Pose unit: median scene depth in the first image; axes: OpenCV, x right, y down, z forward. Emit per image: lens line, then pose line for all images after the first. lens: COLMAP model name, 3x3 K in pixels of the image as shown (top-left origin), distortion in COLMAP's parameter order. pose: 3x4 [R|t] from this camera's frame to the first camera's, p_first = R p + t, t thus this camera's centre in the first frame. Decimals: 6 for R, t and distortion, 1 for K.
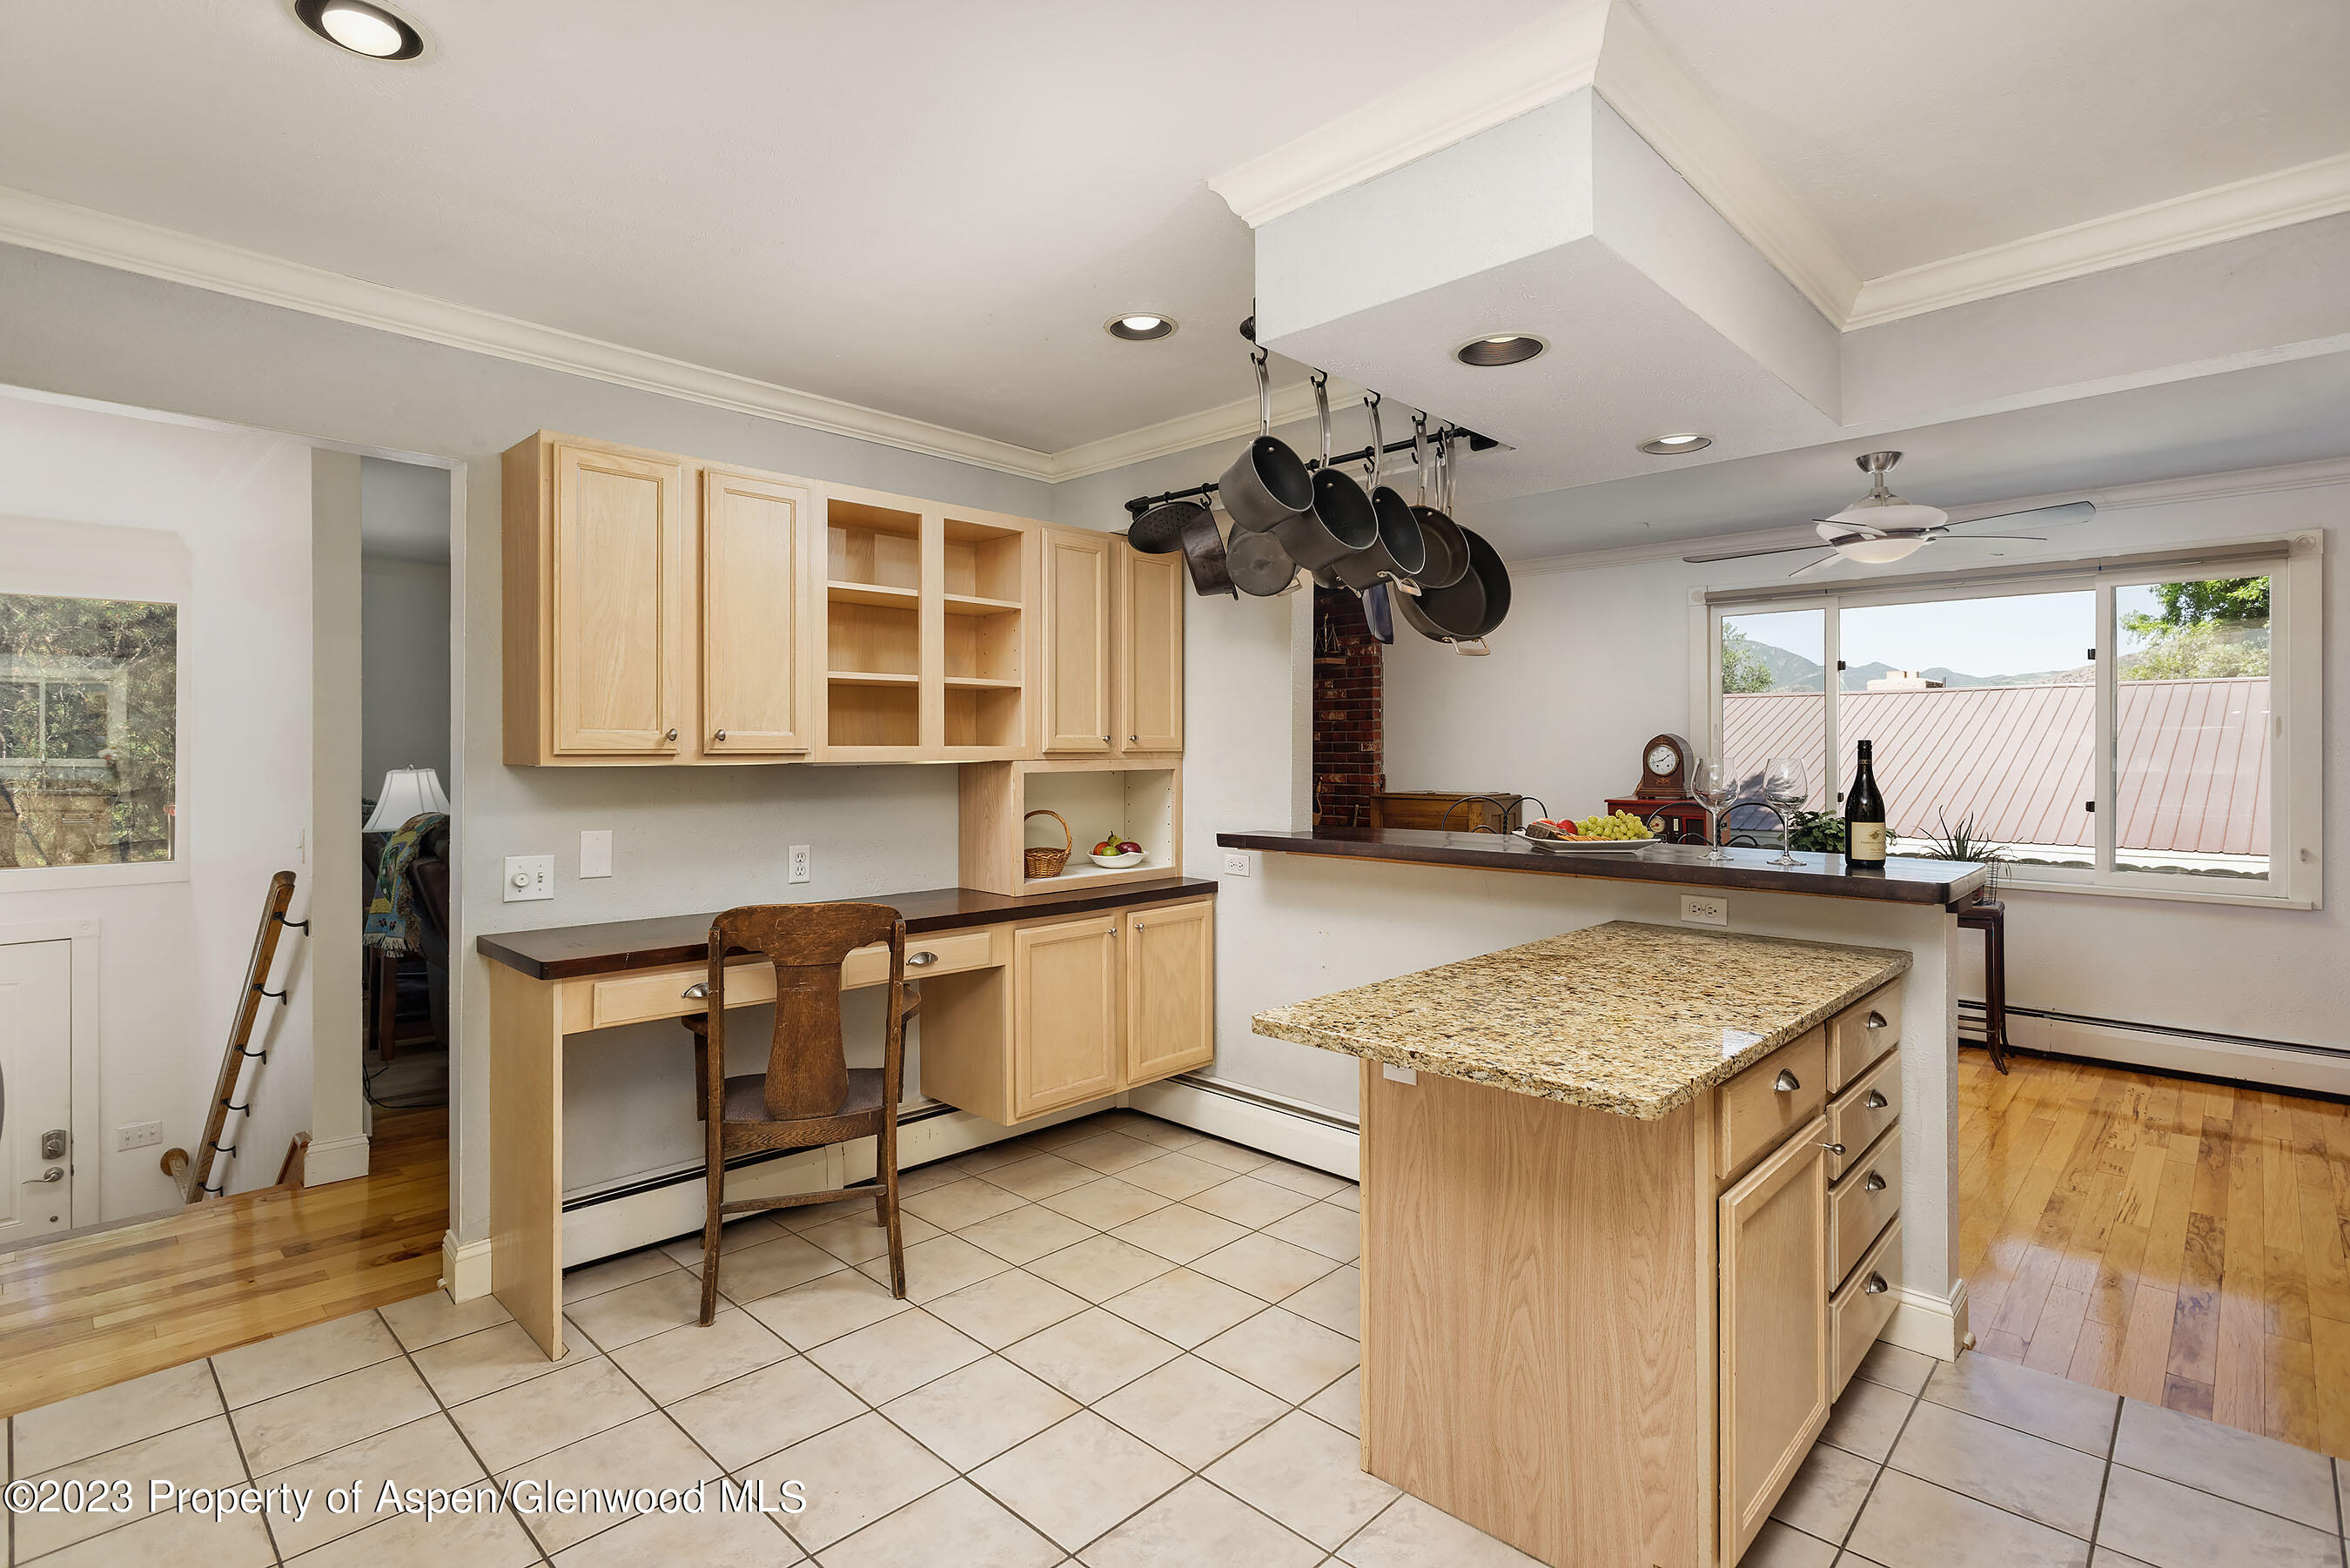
lens RADIAL K [[1123.7, 0, 1177.3], [0, 1123.7, 764.1], [0, 0, 1]] dist [0.004930, -0.001230]
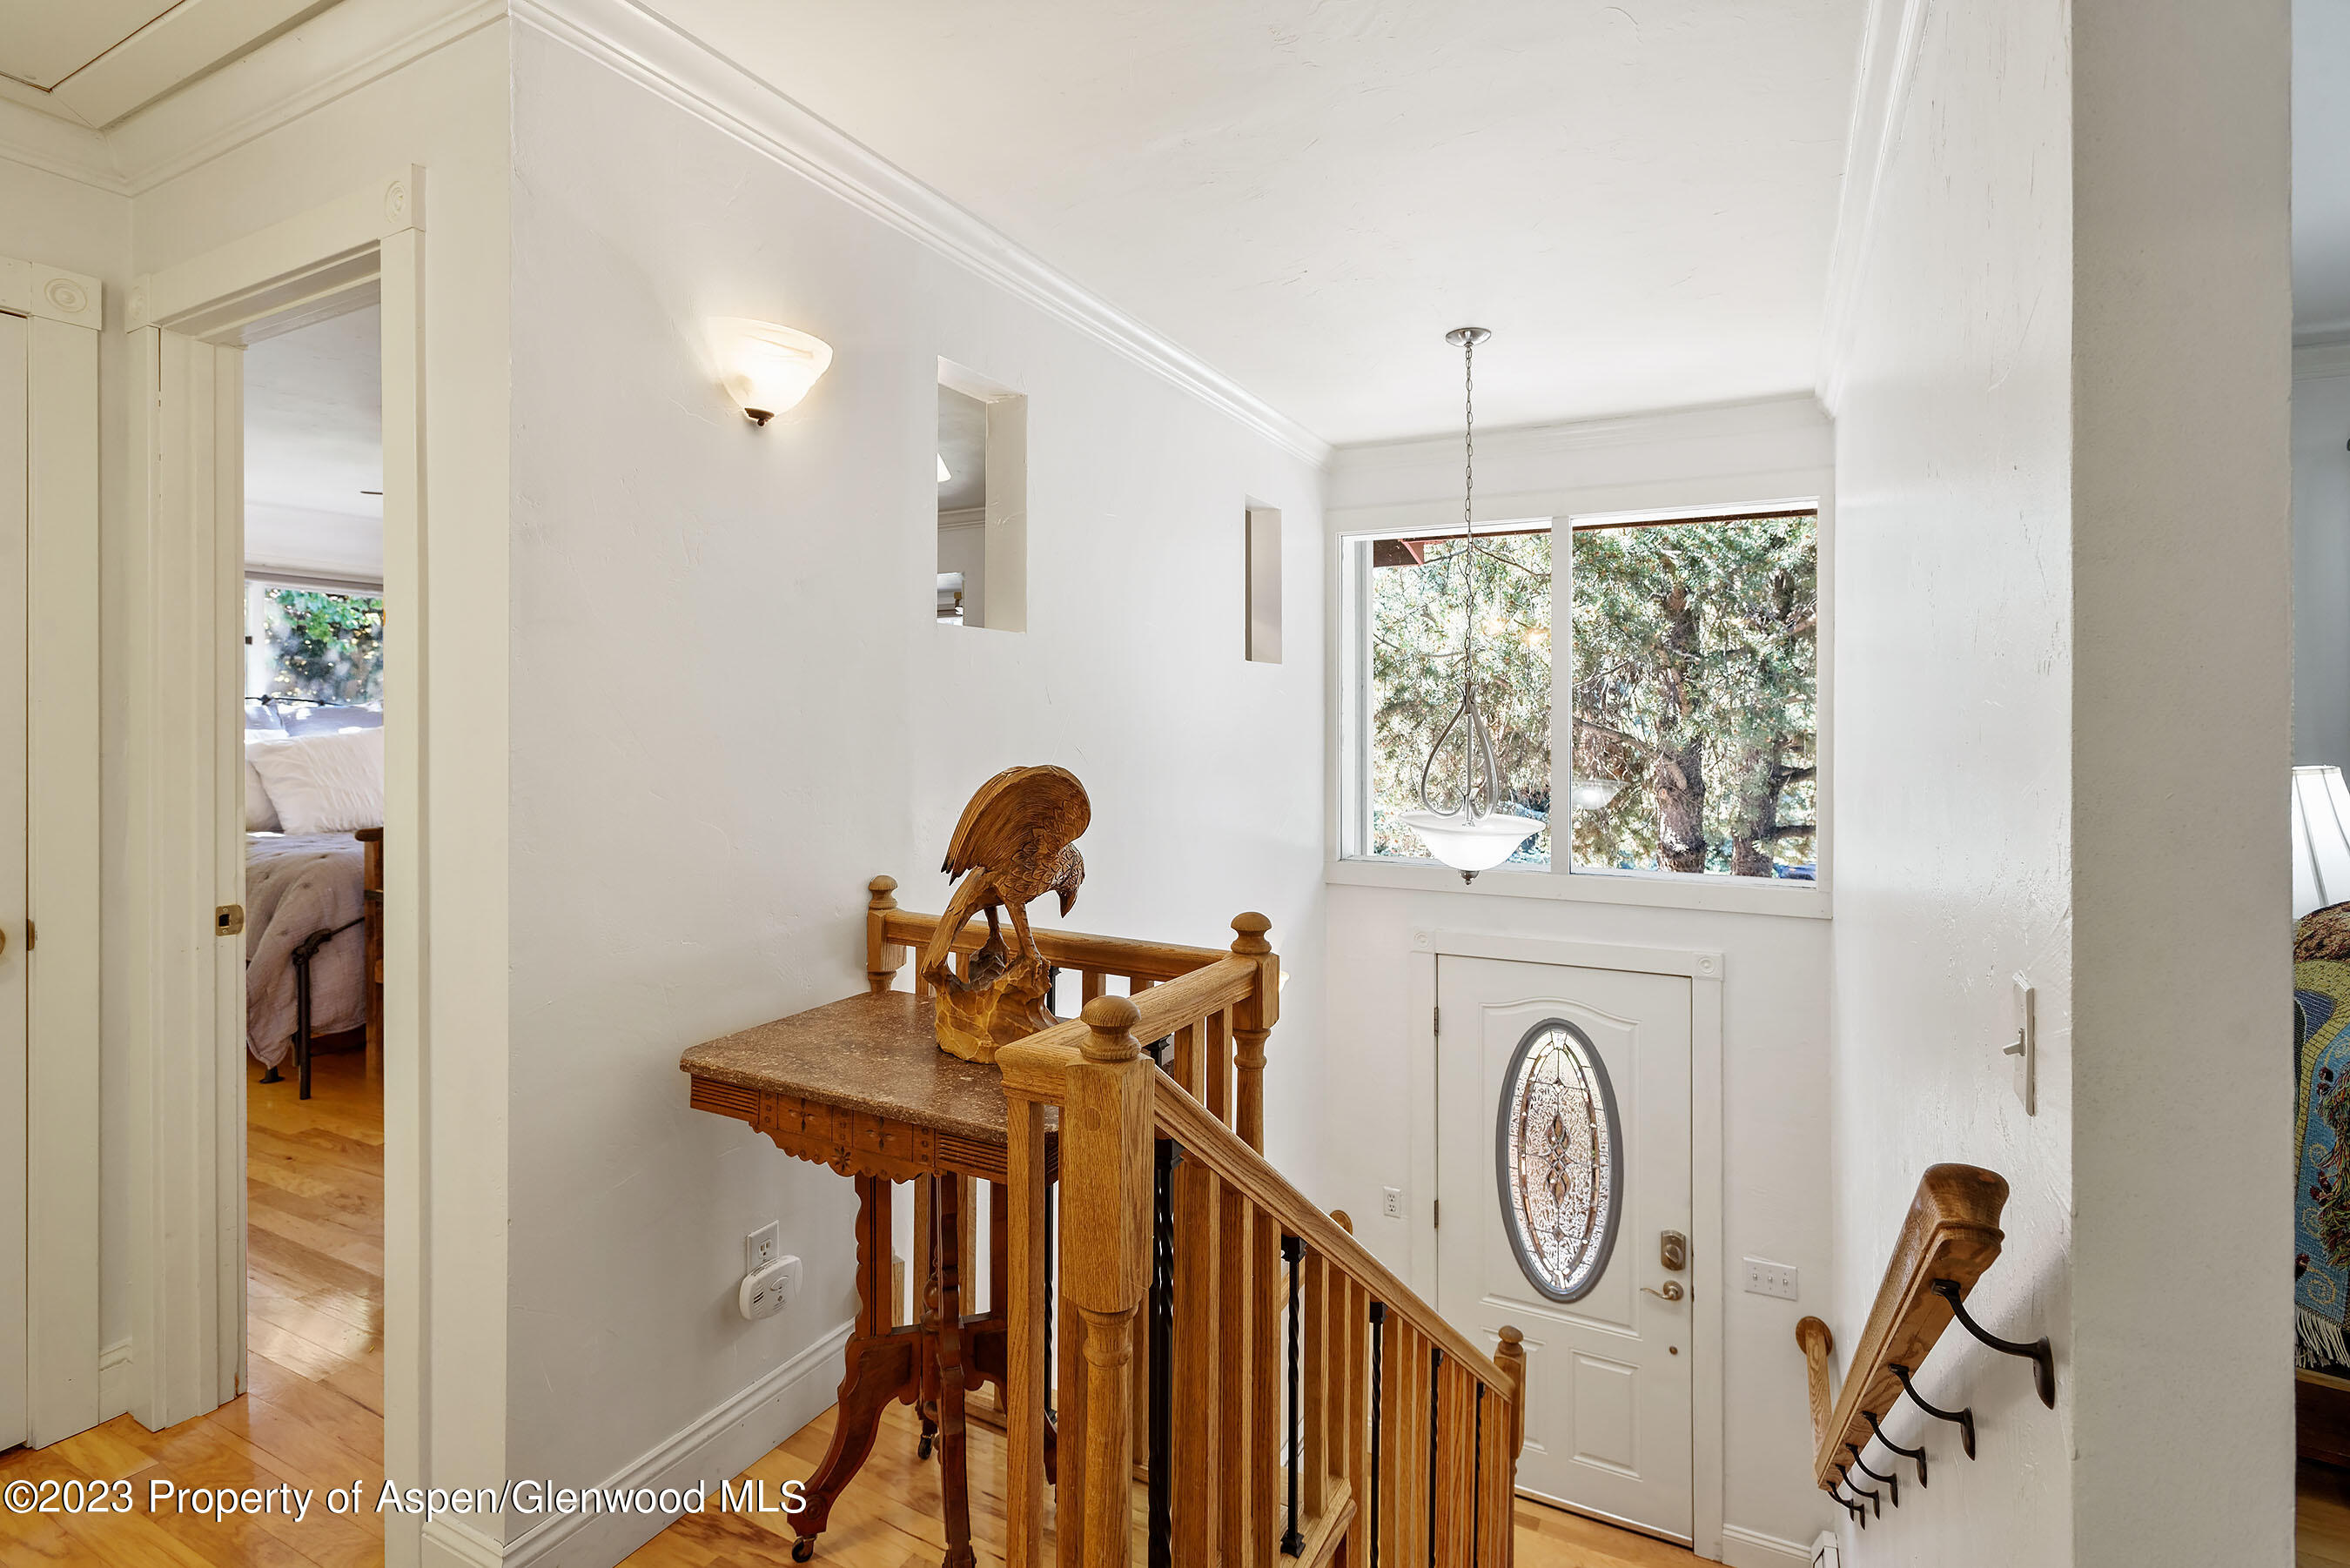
lens RADIAL K [[1123.7, 0, 1181.9], [0, 1123.7, 733.9], [0, 0, 1]] dist [0.004930, -0.001230]
pose [[0.280557, 0.009056, -0.959795, -0.382480], [-0.003255, 0.999959, 0.008484, -0.005369], [0.959832, 0.000744, 0.280575, 0.484573]]
